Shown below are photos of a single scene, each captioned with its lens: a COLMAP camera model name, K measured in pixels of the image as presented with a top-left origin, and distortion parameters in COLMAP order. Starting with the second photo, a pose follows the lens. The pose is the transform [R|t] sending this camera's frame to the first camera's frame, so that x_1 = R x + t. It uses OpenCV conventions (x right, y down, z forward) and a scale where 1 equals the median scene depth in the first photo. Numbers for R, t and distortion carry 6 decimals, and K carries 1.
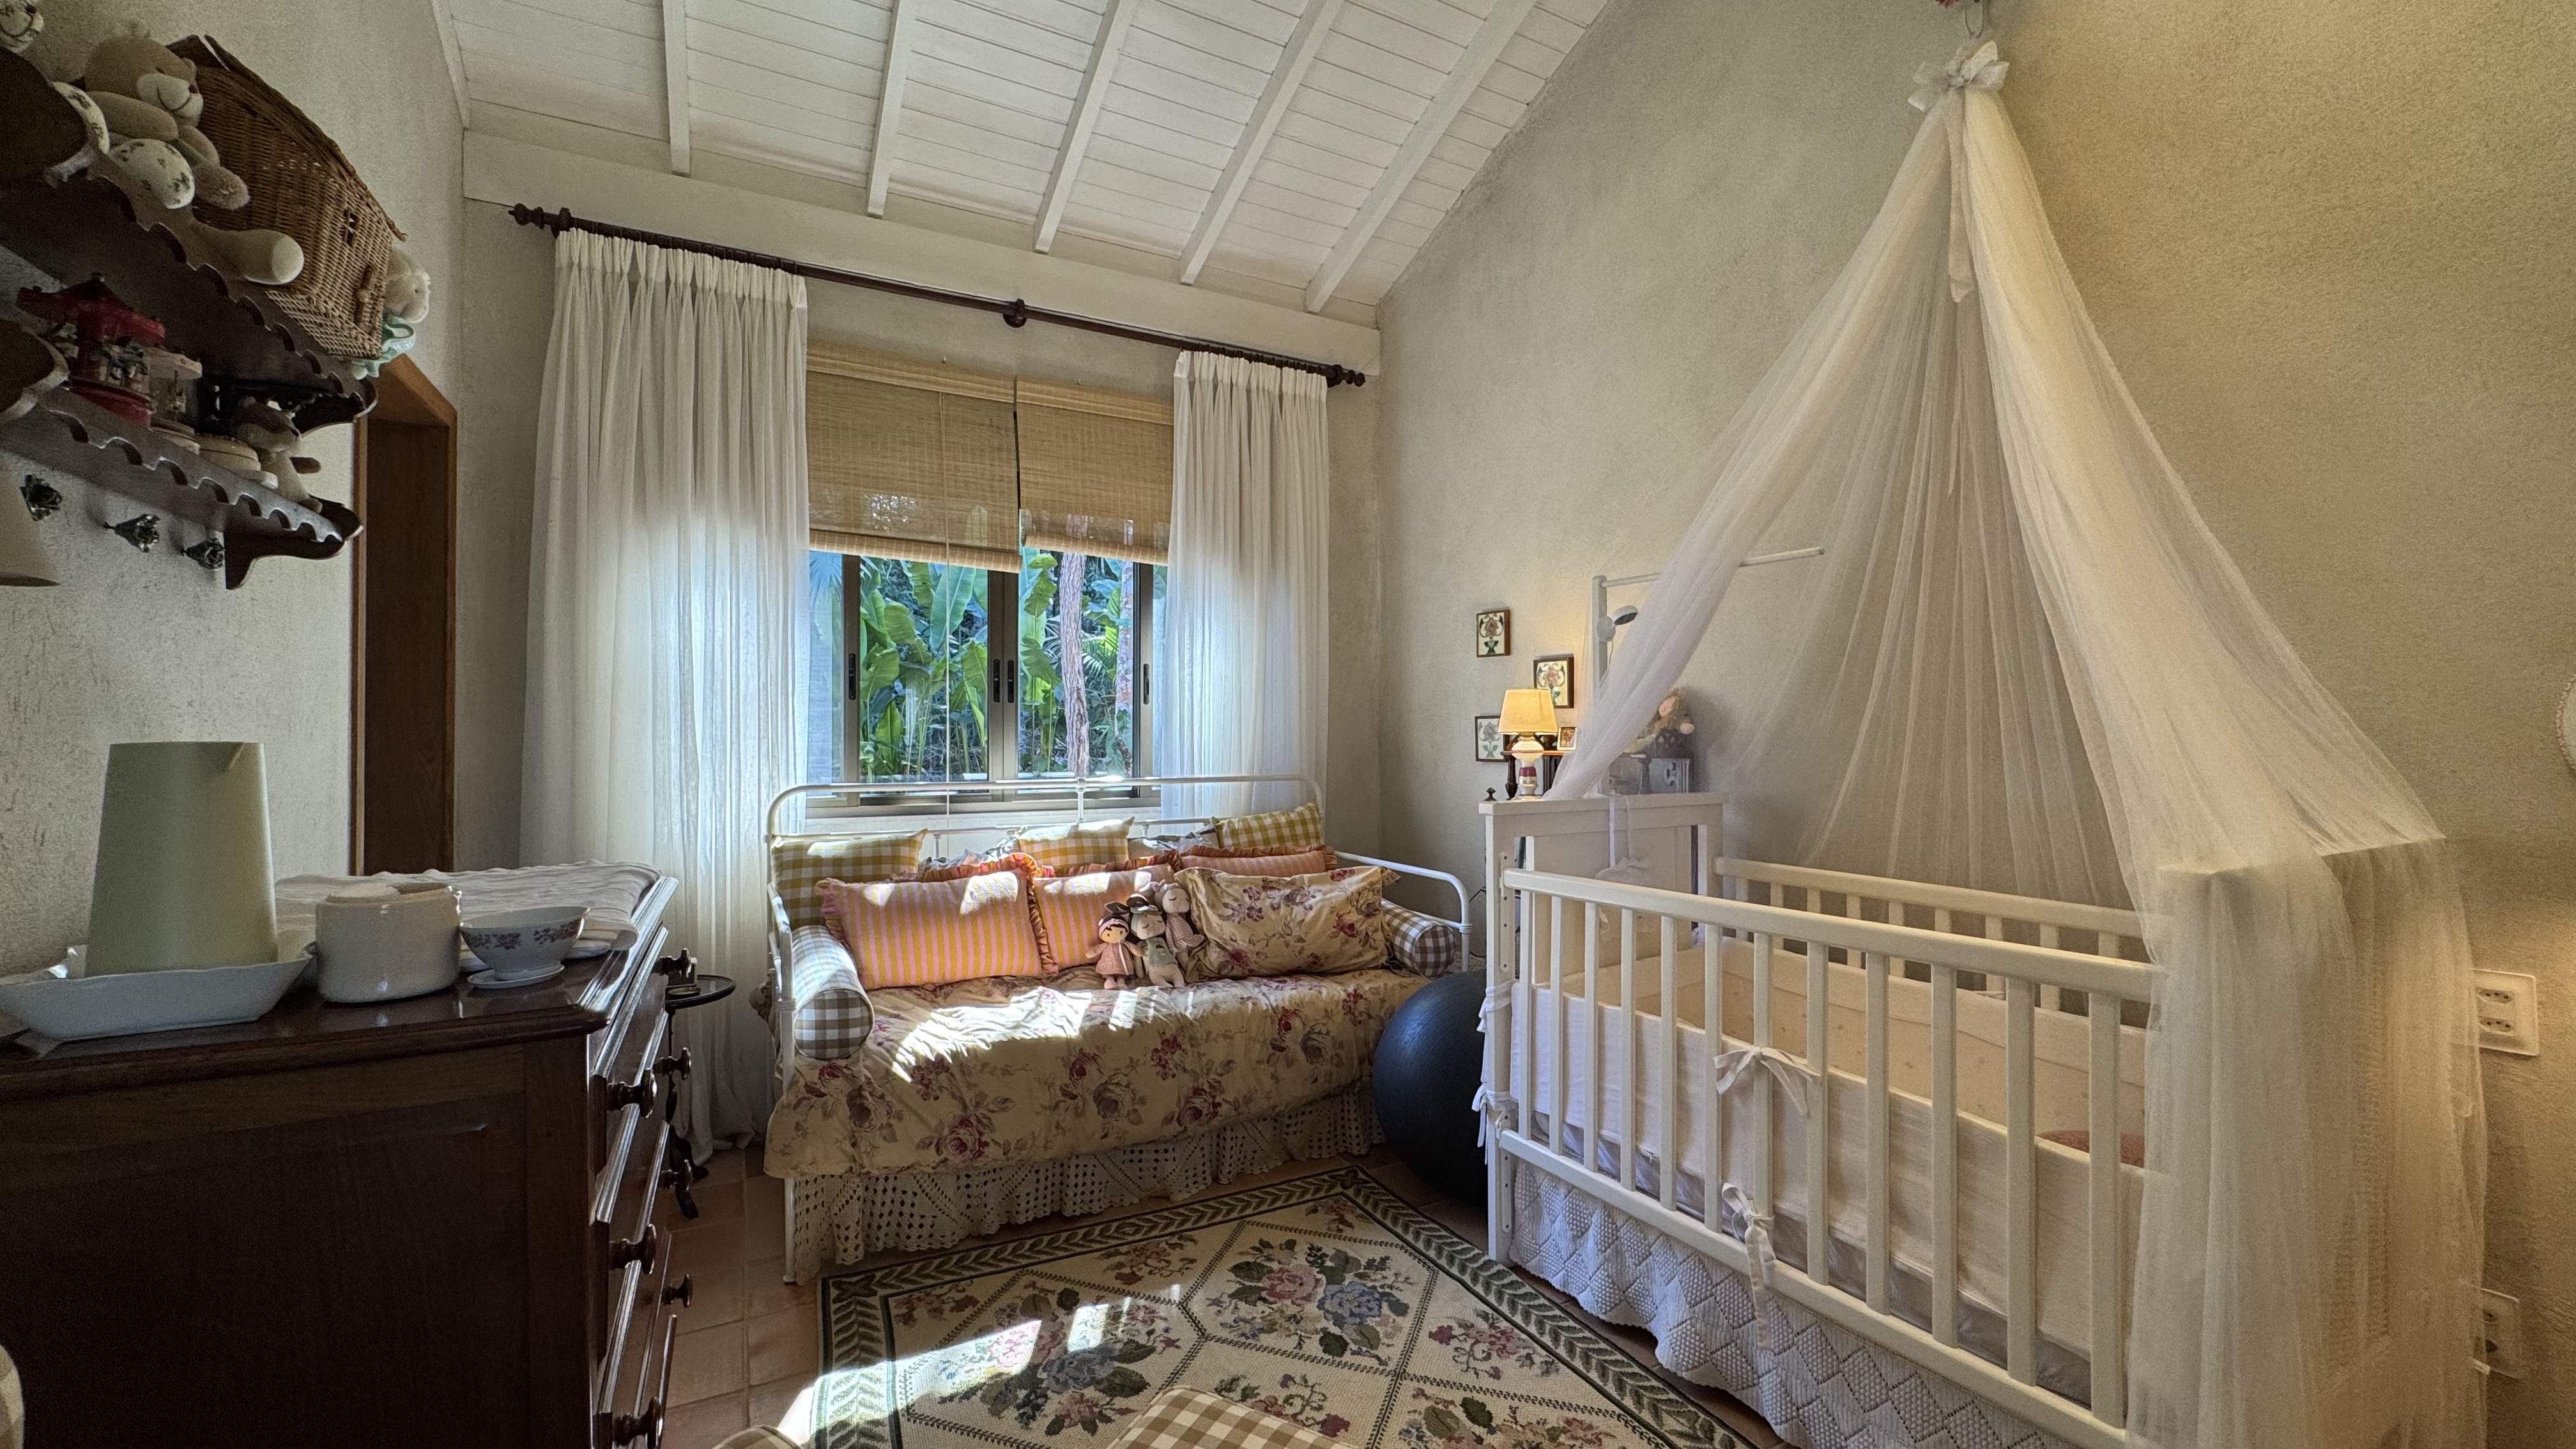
lens RADIAL K [[1023.5, 0, 1284.7], [0, 1023.5, 725.9], [0, 0, 1]] dist [-0.003566, 0.000114]
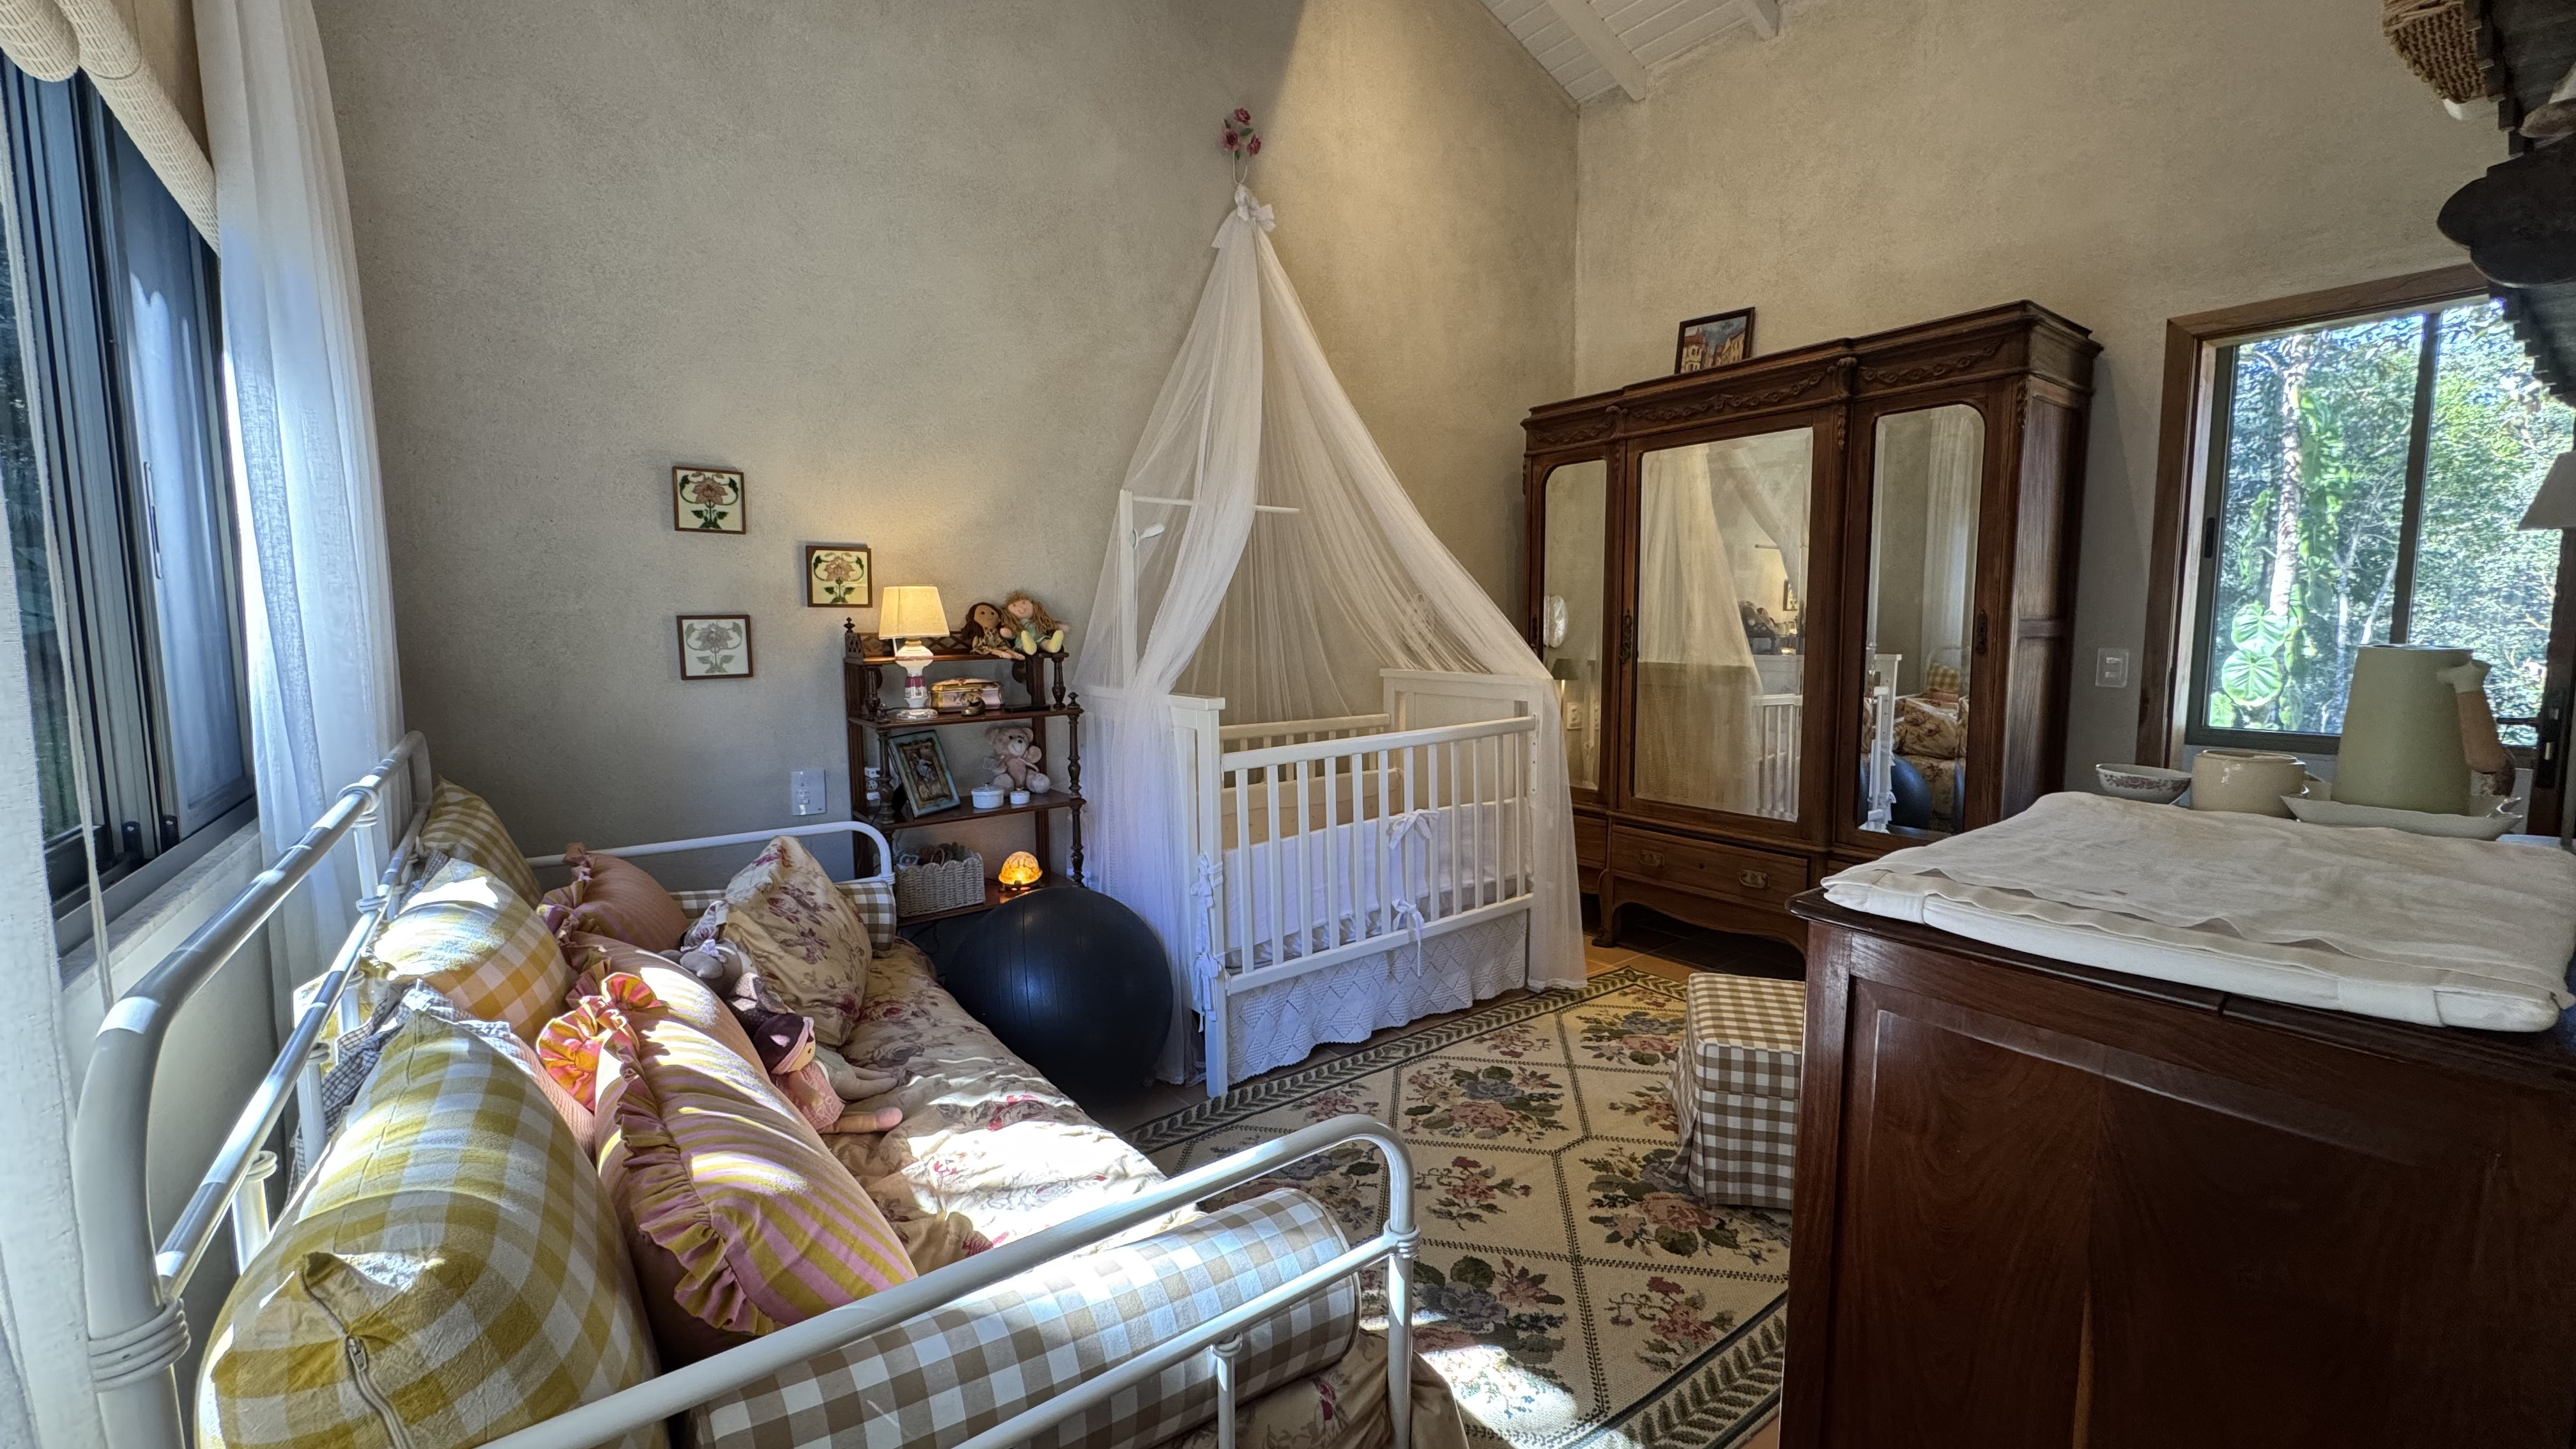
lens RADIAL K [[1023.5, 0, 1286.5], [0, 1023.5, 723.5], [0, 0, 1]] dist [-0.003566, 0.000114]
pose [[-0.147730, -0.100082, 0.983951, -1.079344], [0.001939, 0.994836, 0.101480, -0.011308], [-0.989026, 0.016900, -0.146773, 1.315684]]
